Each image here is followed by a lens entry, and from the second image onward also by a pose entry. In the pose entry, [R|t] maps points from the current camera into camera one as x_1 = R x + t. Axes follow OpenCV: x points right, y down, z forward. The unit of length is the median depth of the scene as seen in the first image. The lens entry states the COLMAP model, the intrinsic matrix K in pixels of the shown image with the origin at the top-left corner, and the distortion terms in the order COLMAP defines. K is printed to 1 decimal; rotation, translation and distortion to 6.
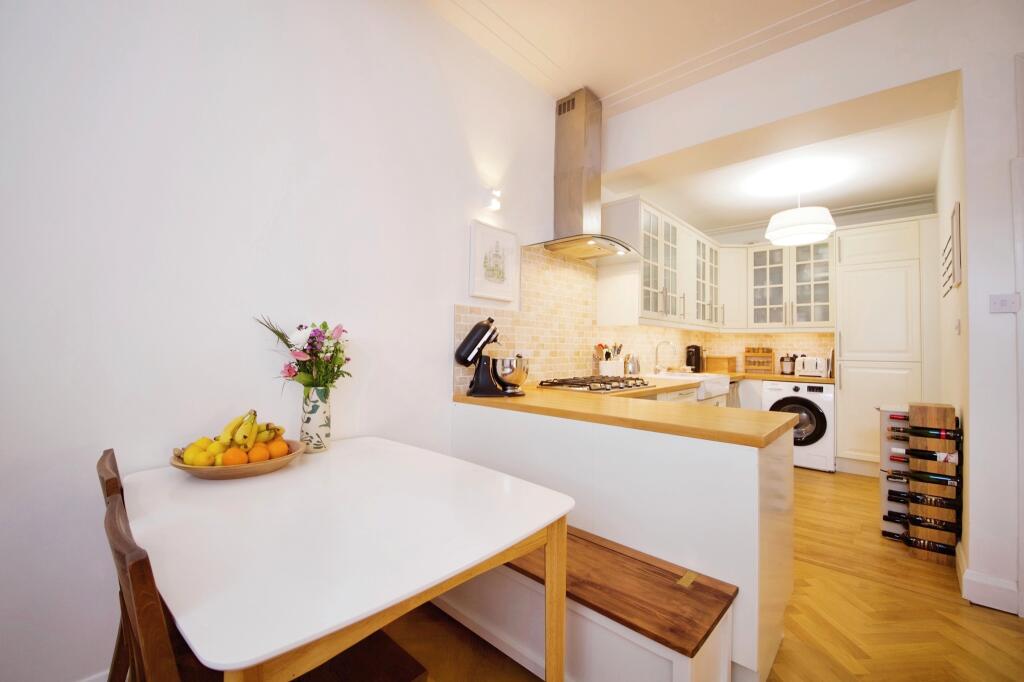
lens RADIAL K [[420.2, 0, 510.0], [0, 420.2, 339.0], [0, 0, 1]] dist [0.016113, -0.014480]
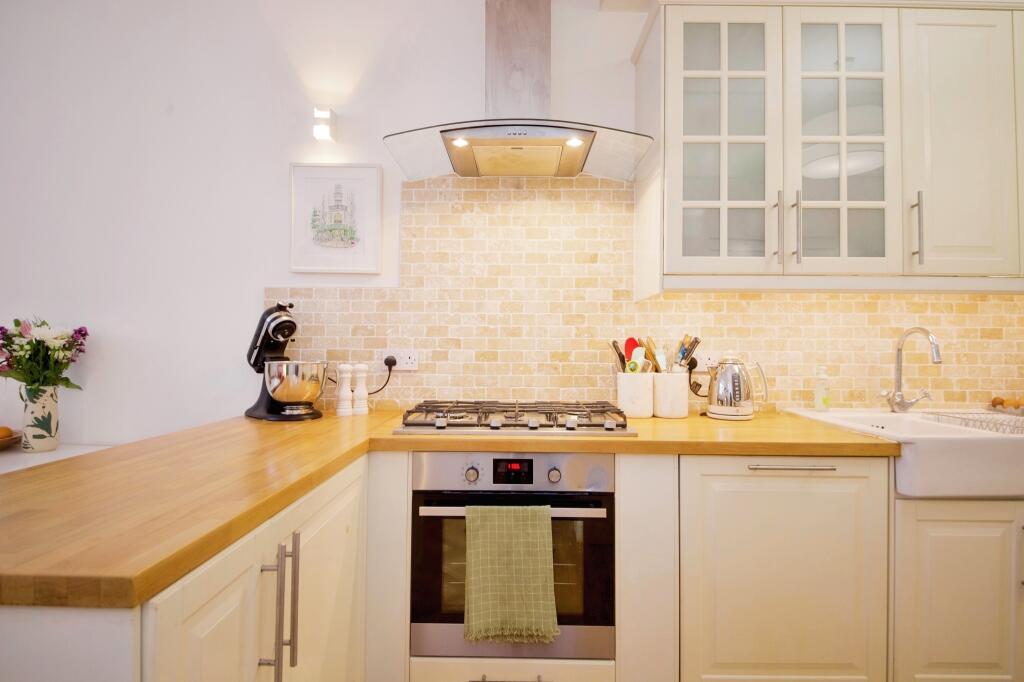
lens RADIAL K [[504.8, 0, 512.2], [0, 504.8, 336.8], [0, 0, 1]] dist [0.028781, -0.023855]
pose [[0.664826, -0.021049, -0.746701, 0.624256], [0.016032, 0.999775, -0.013910, 0.018455], [0.746826, -0.002723, 0.665014, 0.562286]]
